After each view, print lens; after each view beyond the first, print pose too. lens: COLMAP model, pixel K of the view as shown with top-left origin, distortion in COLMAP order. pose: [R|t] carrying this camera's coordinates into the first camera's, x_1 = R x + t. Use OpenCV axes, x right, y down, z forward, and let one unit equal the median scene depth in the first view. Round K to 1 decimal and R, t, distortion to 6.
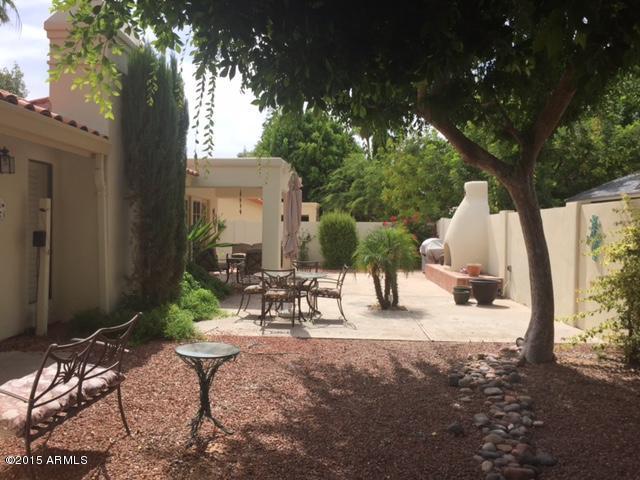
lens RADIAL K [[542.7, 0, 320.0], [0, 542.7, 240.0], [0, 0, 1]] dist [0.009175, 0.005946]
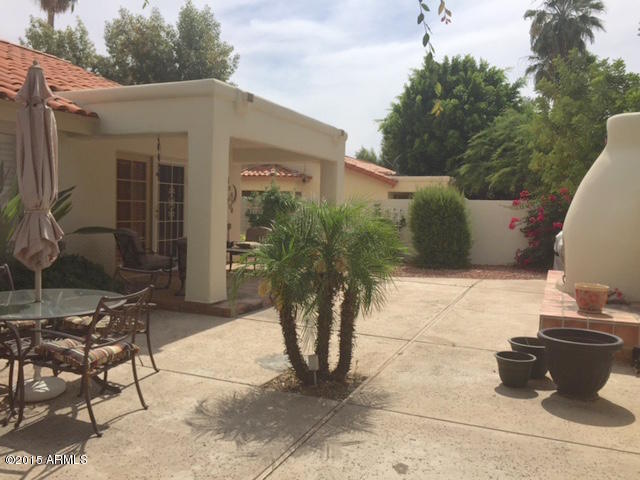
lens RADIAL K [[542.7, 0, 320.0], [0, 542.7, 240.0], [0, 0, 1]] dist [0.009175, 0.005946]
pose [[0.930810, 0.032390, -0.364067, 0.109487], [-0.020840, 0.999148, 0.035610, -0.002367], [0.364910, -0.025560, 0.930692, 0.229809]]
